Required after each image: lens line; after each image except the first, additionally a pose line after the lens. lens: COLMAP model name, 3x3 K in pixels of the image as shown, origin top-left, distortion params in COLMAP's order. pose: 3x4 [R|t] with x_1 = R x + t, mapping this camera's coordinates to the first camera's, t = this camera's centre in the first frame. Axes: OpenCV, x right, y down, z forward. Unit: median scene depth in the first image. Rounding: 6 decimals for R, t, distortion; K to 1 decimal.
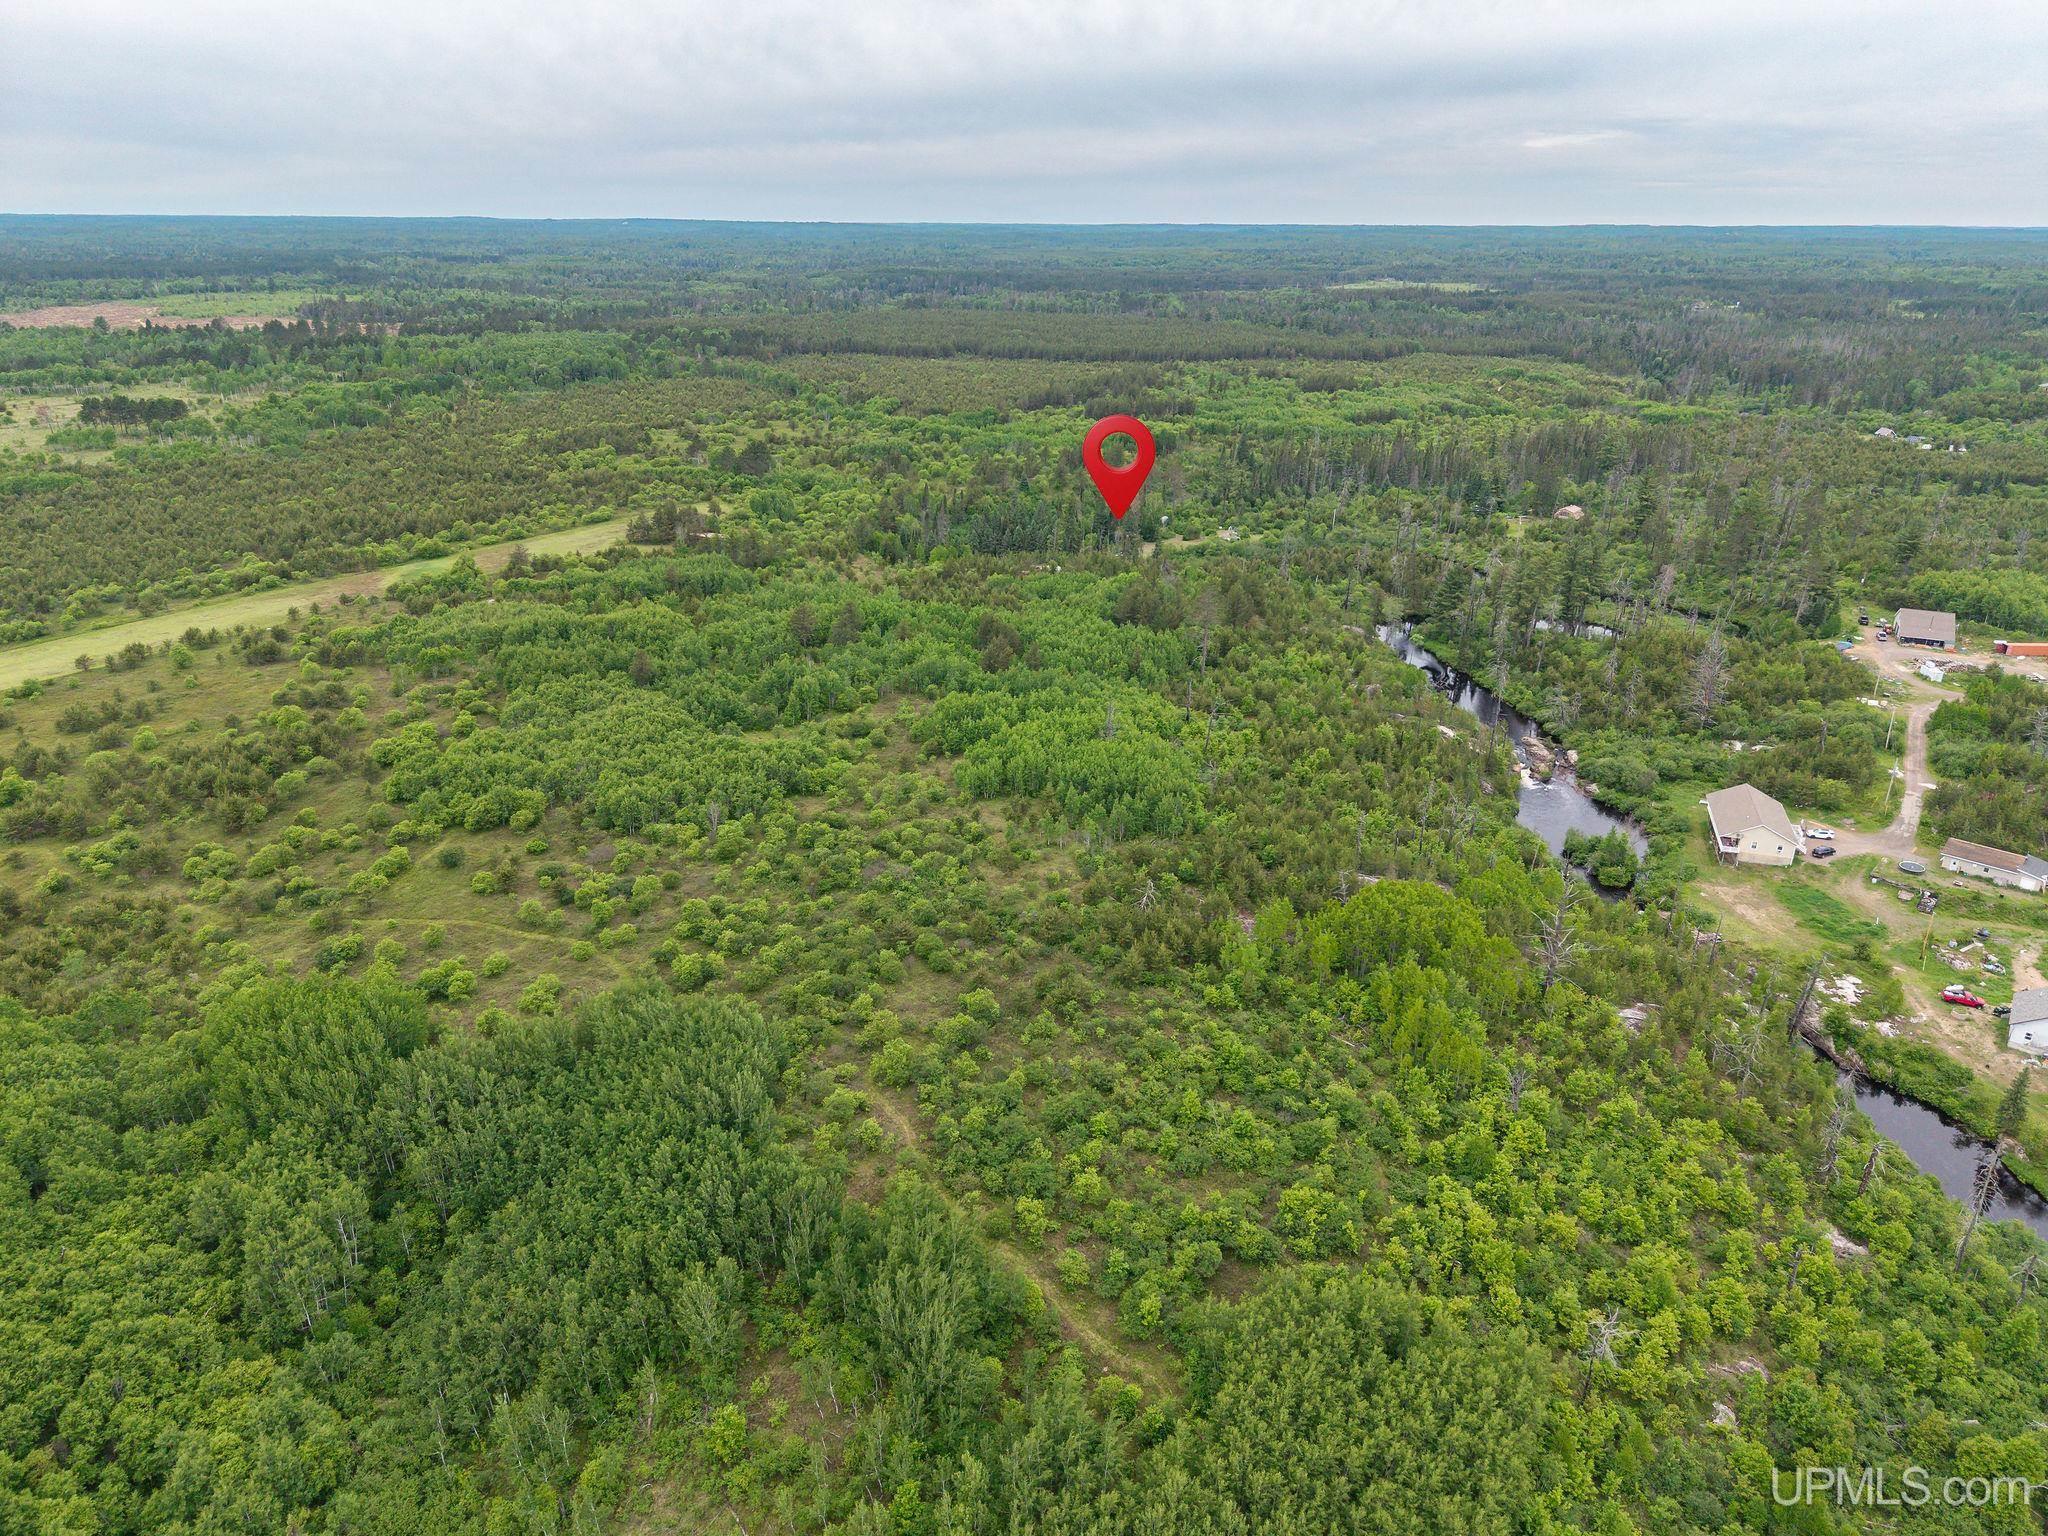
lens RADIAL K [[1397.9, 0, 1024.0], [0, 1397.9, 768.0], [0, 0, 1]] dist [0.058160, -0.047145]
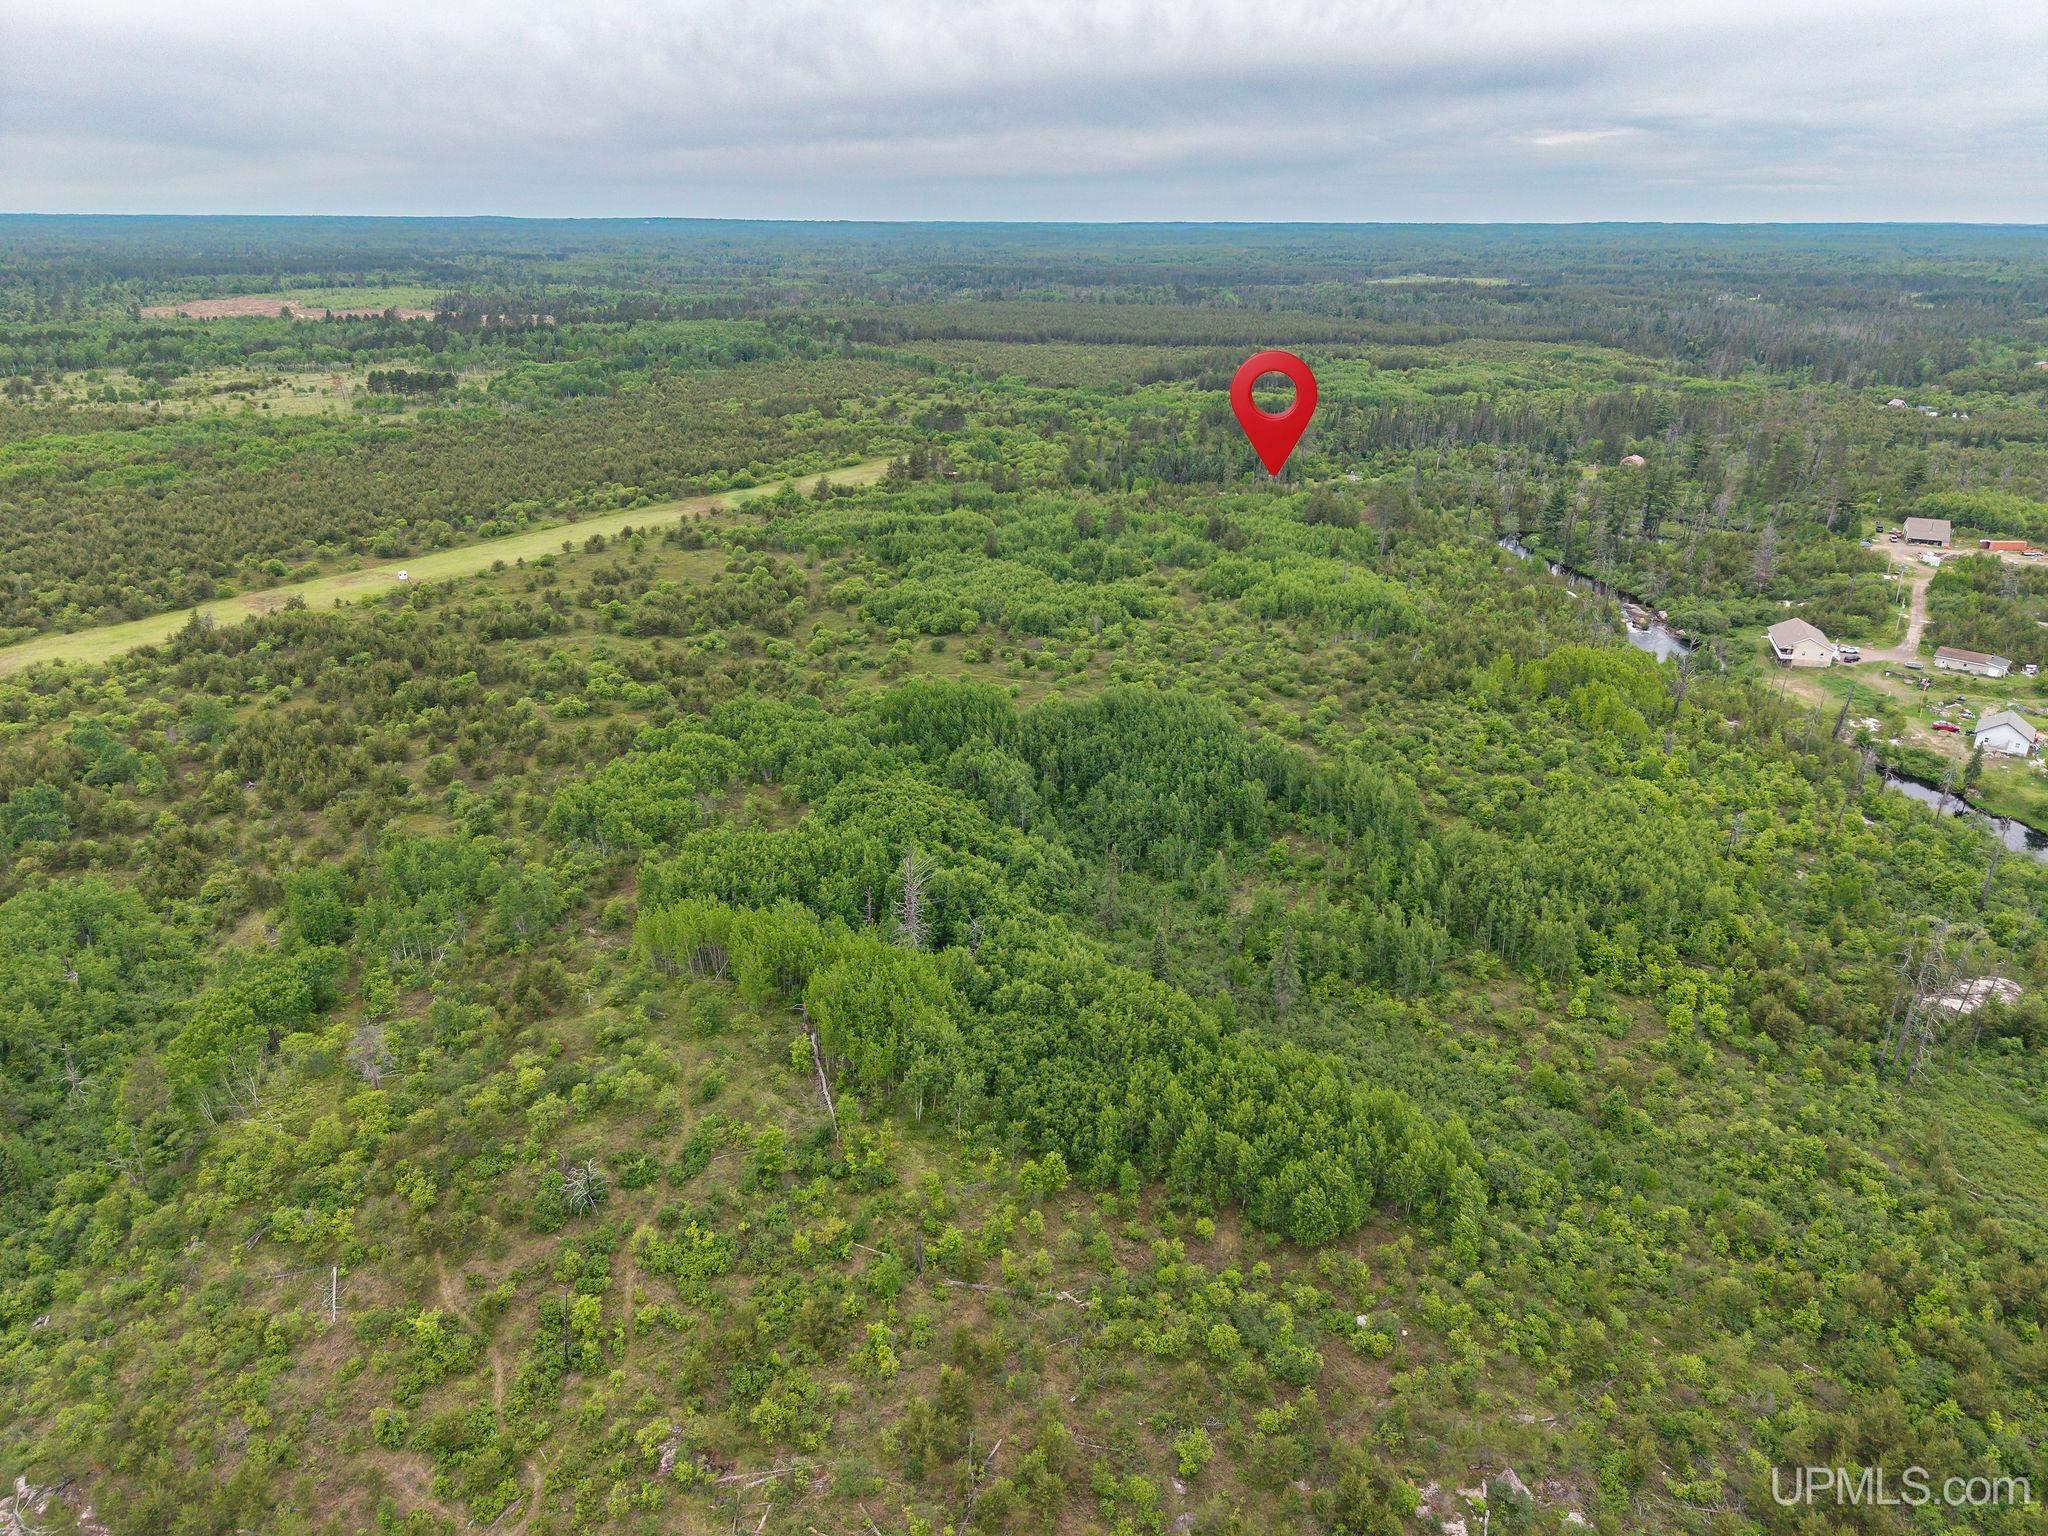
lens RADIAL K [[1397.9, 0, 1024.0], [0, 1397.9, 768.0], [0, 0, 1]] dist [0.058160, -0.047145]
pose [[0.999982, 0.001077, -0.005981, -0.111580], [-0.001071, 0.999999, 0.001028, 0.071685], [0.005983, -0.001022, 0.999982, -0.185212]]
